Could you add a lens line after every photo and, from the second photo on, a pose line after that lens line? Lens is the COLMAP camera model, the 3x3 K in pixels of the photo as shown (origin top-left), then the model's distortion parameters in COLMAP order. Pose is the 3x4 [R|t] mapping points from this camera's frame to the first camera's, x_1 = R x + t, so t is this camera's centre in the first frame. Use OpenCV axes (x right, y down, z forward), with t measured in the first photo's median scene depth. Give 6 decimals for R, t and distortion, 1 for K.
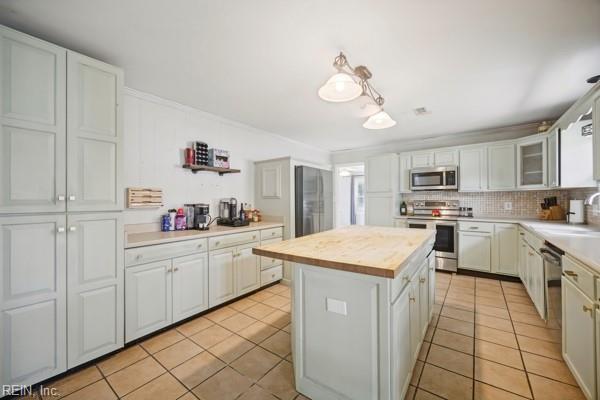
lens RADIAL K [[235.0, 0, 300.2], [0, 235.0, 199.4], [0, 0, 1]] dist [-0.001337, -0.000026]
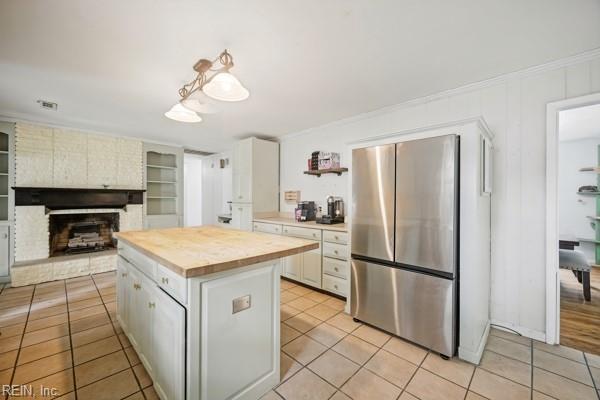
lens RADIAL K [[235.0, 0, 300.1], [0, 235.0, 199.1], [0, 0, 1]] dist [-0.001337, -0.000026]
pose [[-0.126007, 0.011027, -0.991968, 0.815722], [0.002266, 0.999939, 0.010828, -0.007345], [0.992027, -0.000884, -0.126024, 1.059329]]
